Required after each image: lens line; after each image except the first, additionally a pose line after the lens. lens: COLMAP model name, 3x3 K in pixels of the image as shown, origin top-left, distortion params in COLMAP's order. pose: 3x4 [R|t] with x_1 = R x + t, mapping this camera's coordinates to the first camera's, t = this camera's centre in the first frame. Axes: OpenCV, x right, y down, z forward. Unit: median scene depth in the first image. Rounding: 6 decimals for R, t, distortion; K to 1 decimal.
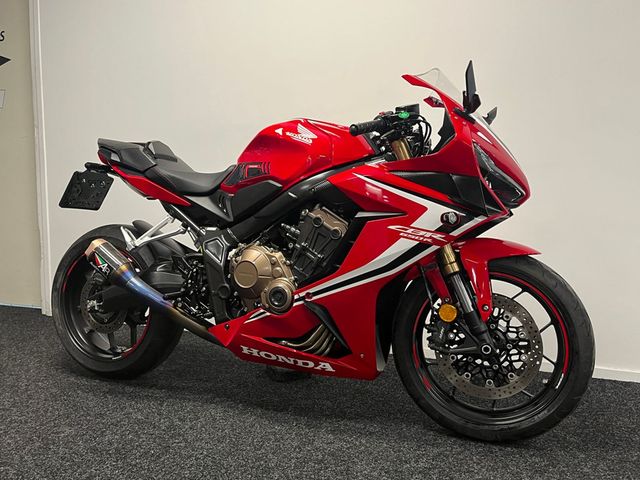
lens RADIAL K [[558.2, 0, 322.1], [0, 558.2, 243.4], [0, 0, 1]] dist [0.042371, -0.000248]
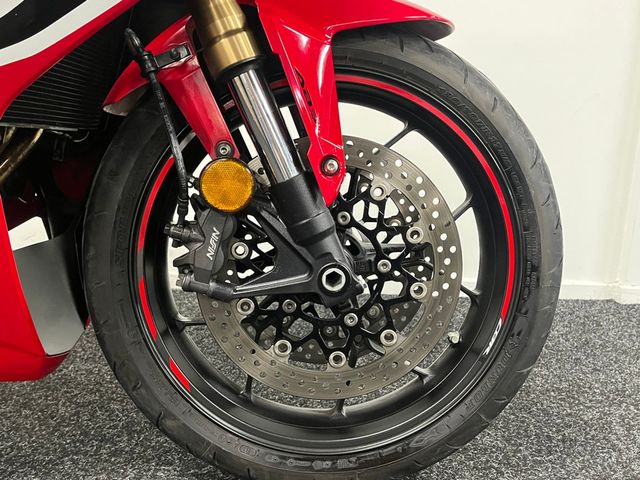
lens RADIAL K [[558.2, 0, 321.4], [0, 558.2, 240.4], [0, 0, 1]] dist [0.042371, -0.000248]
pose [[0.933467, -0.065222, 0.352683, 0.154527], [0.011343, 0.988203, 0.152728, 0.105059], [-0.358484, -0.138566, 0.923195, 0.653287]]
